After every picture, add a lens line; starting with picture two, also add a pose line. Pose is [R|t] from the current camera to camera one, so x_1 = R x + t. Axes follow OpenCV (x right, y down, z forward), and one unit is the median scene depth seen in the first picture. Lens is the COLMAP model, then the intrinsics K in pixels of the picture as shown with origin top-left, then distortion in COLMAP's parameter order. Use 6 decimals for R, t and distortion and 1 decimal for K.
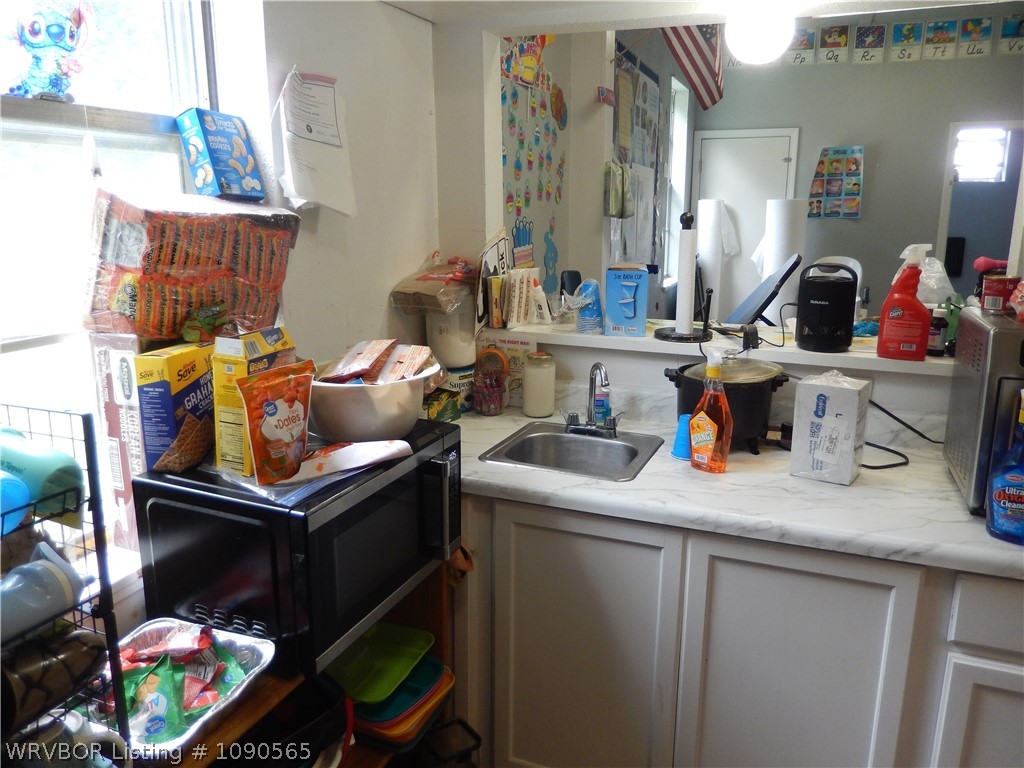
lens RADIAL K [[775.1, 0, 513.9], [0, 775.1, 384.8], [0, 0, 1]] dist [-0.016002, -0.001557]
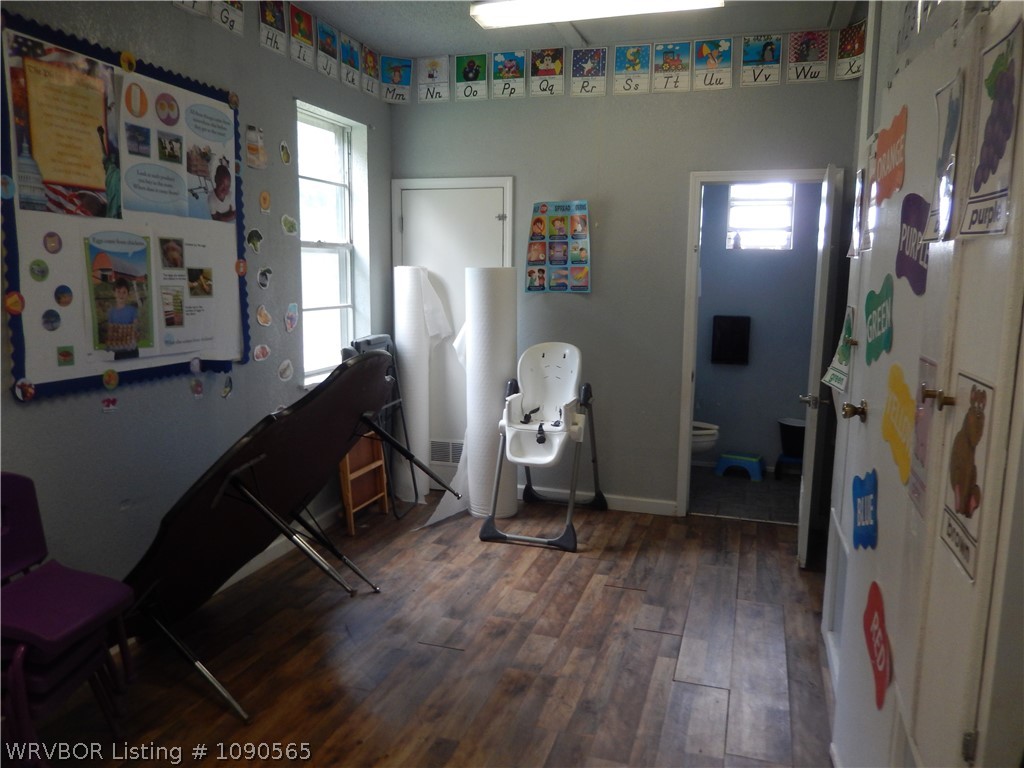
lens RADIAL K [[775.1, 0, 510.7], [0, 775.1, 383.7], [0, 0, 1]] dist [-0.016002, -0.001557]
pose [[0.996556, 0.002783, 0.082871, 0.313414], [0.004071, 0.996589, -0.082428, -0.063745], [-0.082818, 0.082481, 0.993146, 0.253069]]
